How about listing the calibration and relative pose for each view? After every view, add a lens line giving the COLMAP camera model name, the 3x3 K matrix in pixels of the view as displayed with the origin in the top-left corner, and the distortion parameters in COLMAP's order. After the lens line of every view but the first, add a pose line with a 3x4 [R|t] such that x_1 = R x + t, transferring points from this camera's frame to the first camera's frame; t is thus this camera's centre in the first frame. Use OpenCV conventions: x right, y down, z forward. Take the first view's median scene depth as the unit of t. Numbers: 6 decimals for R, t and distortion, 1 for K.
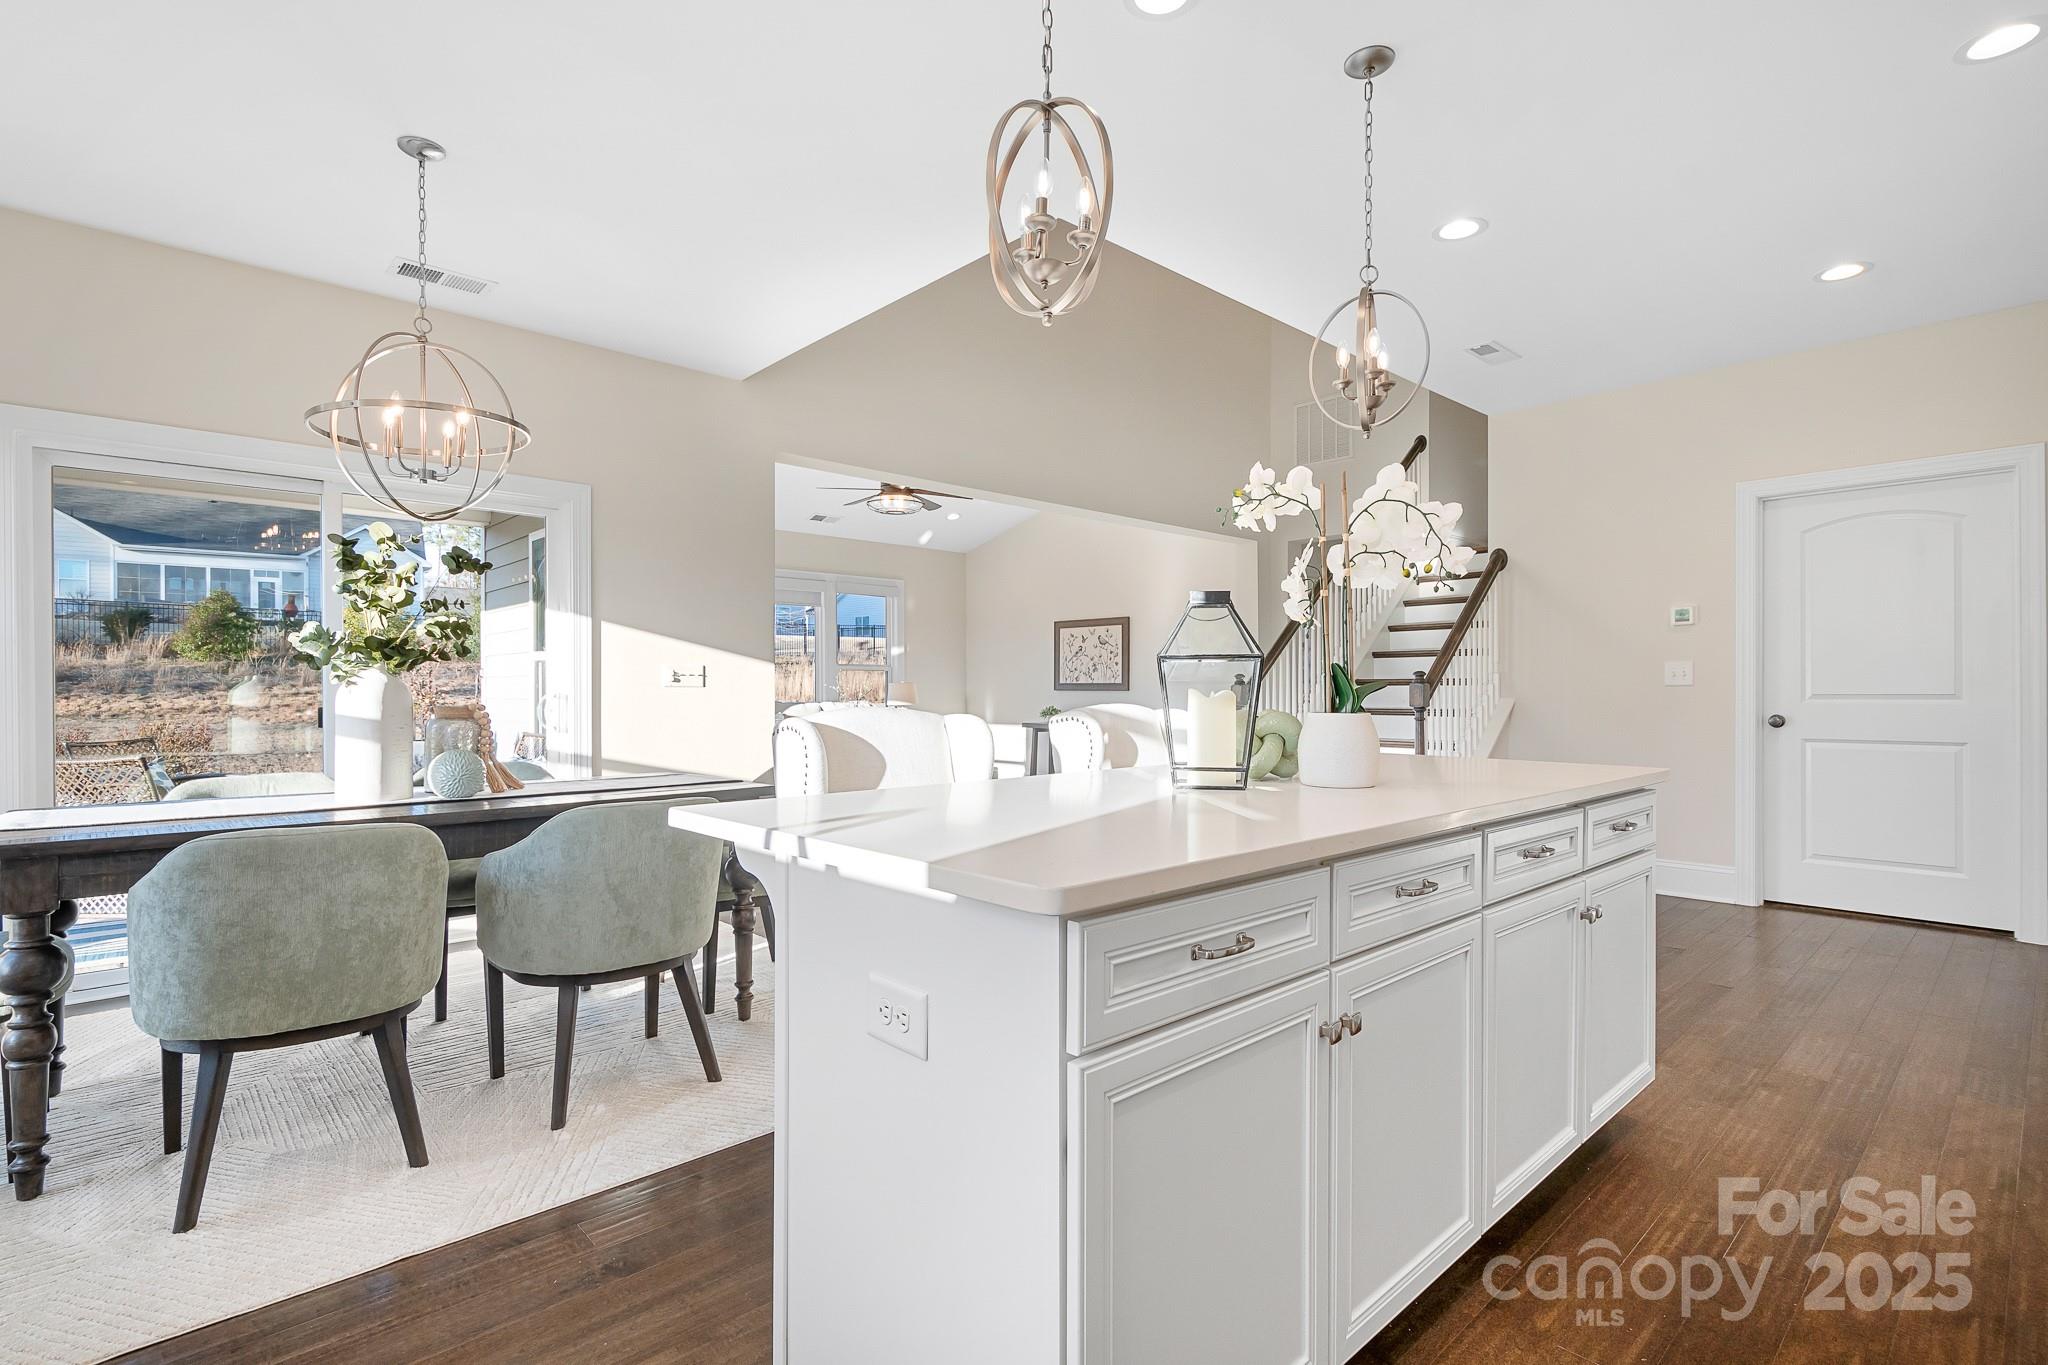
lens RADIAL K [[957.8, 0, 1019.8], [0, 957.8, 696.0], [0, 0, 1]] dist [0.009789, -0.002252]
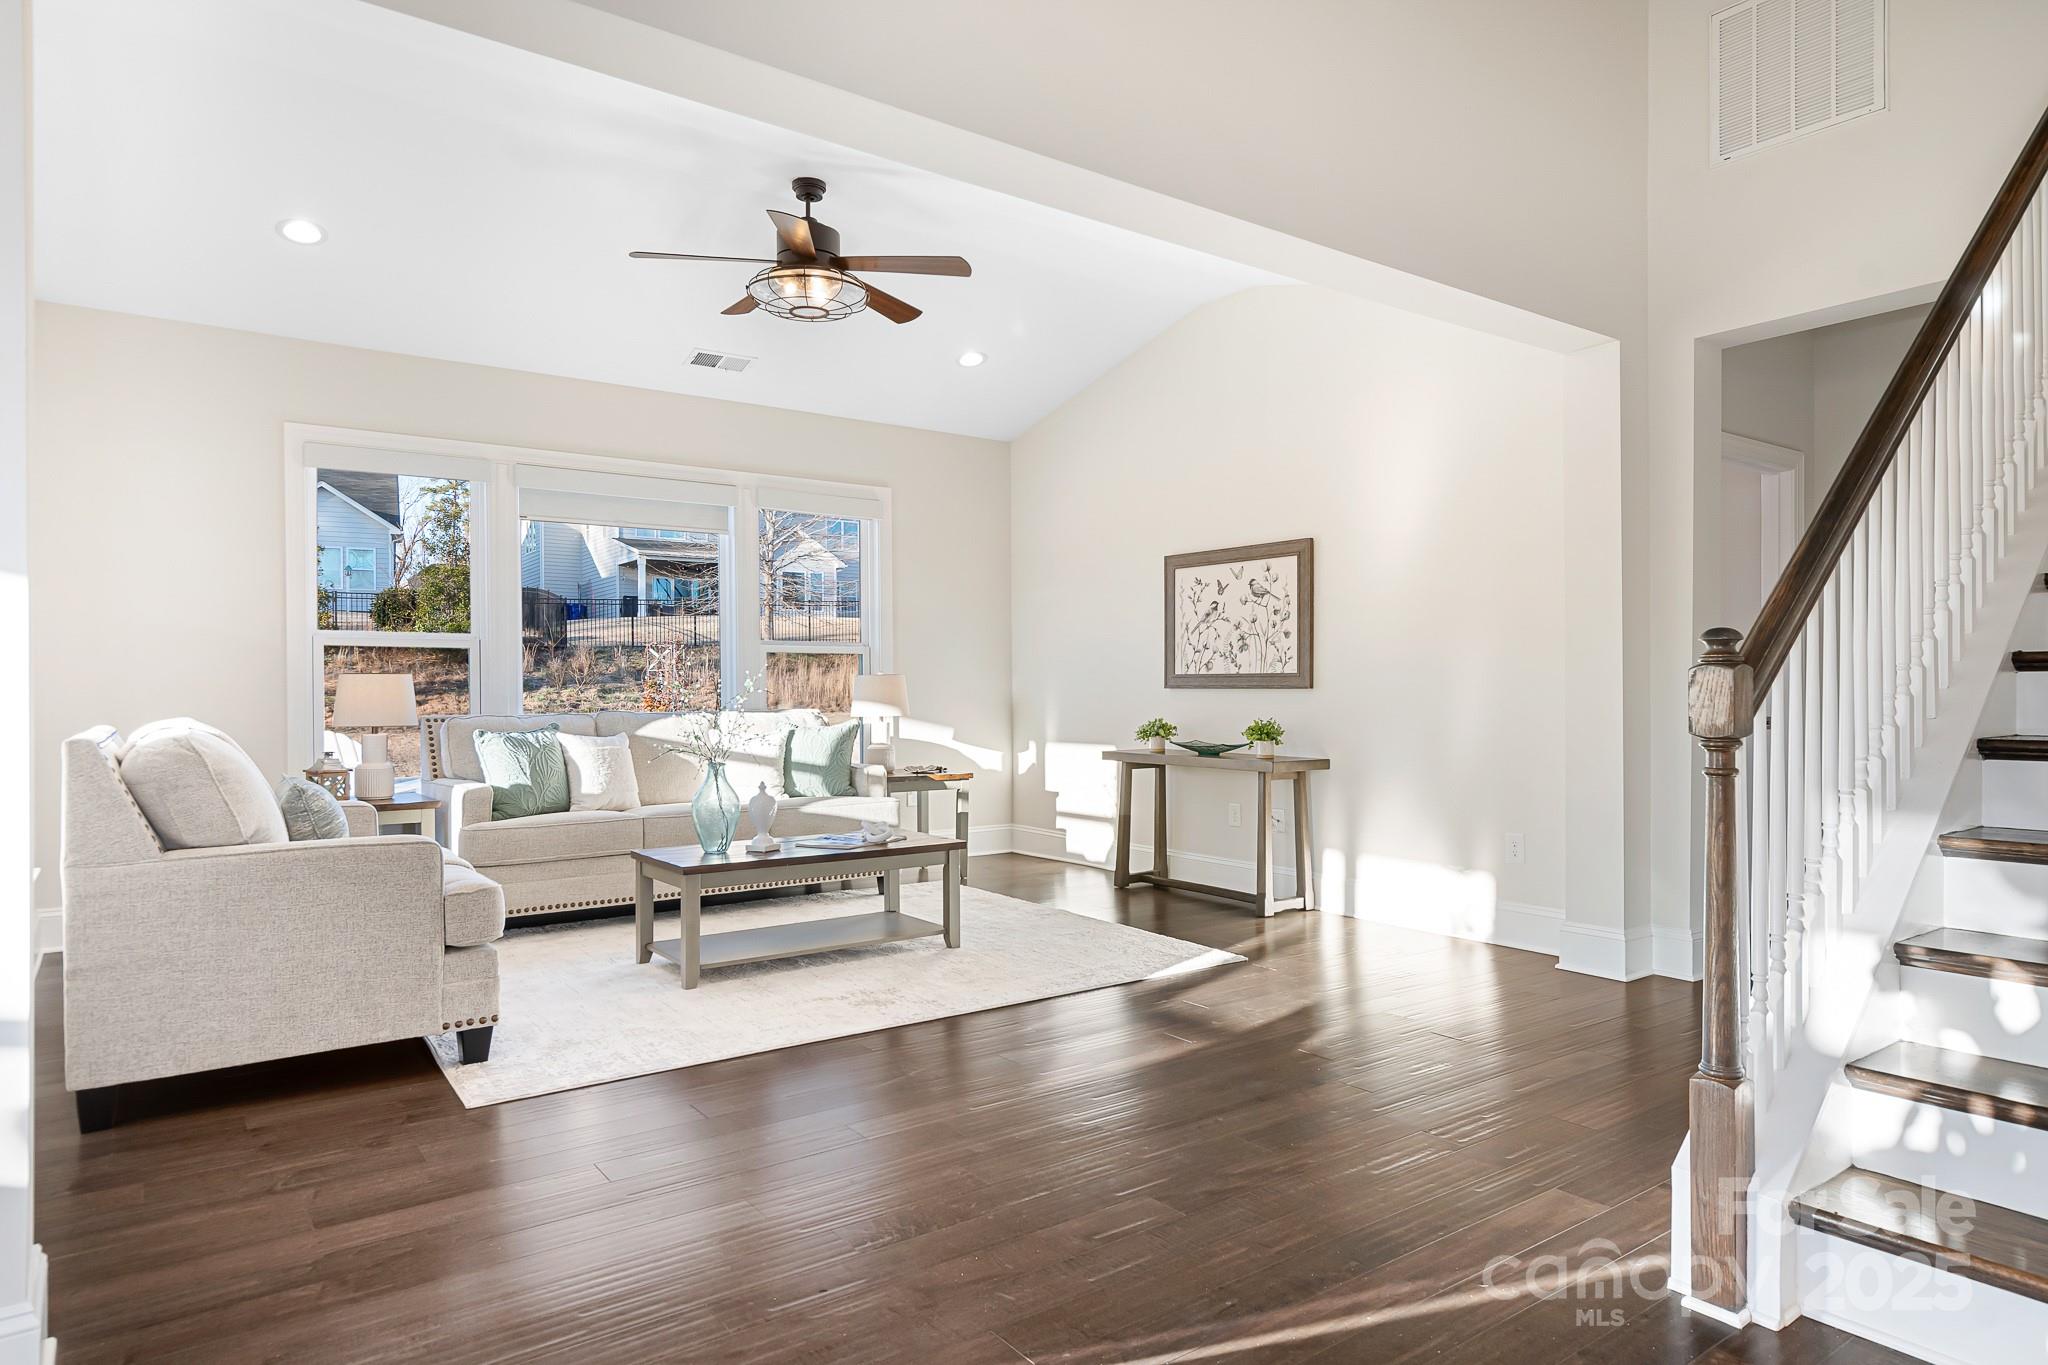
lens RADIAL K [[1240.9, 0, 1032.0], [0, 1240.9, 686.0], [0, 0, 1]] dist [0.010563, -0.008095]
pose [[0.995158, -0.004047, -0.098201, 0.031082], [0.003511, 0.999978, -0.005625, -0.003435], [0.098222, 0.005253, 0.995151, 0.329341]]
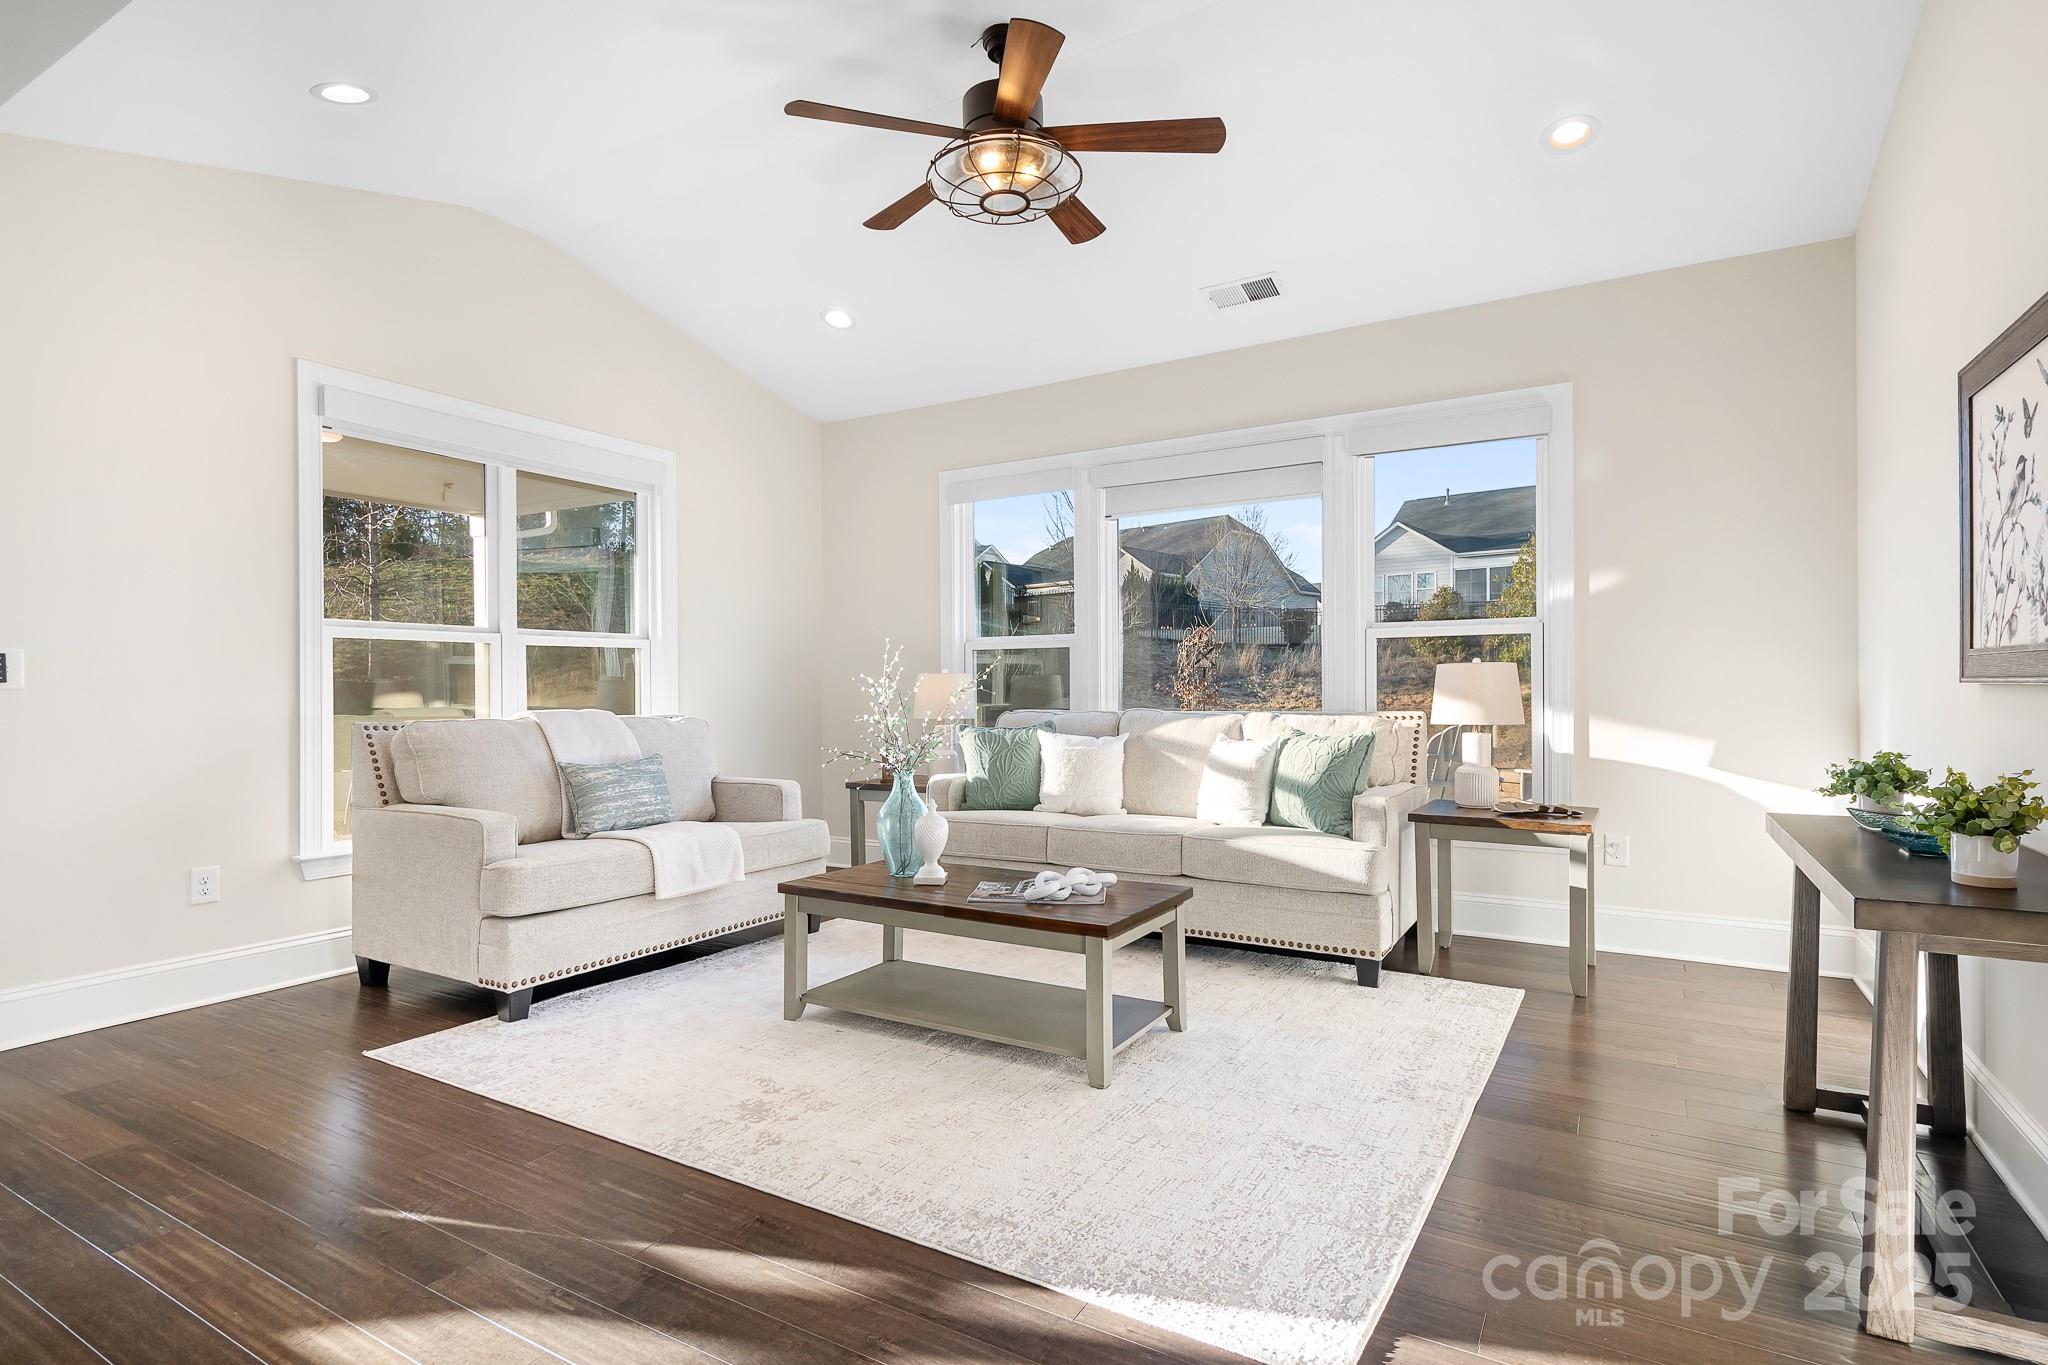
lens RADIAL K [[1030.6, 0, 1024.9], [0, 1030.6, 651.7], [0, 0, 1]] dist [0.009280, 0.000129]
pose [[0.279249, -0.034071, -0.959614, 0.215848], [0.007048, 0.999416, -0.033433, -0.005845], [0.960193, 0.002573, 0.279326, 0.747777]]
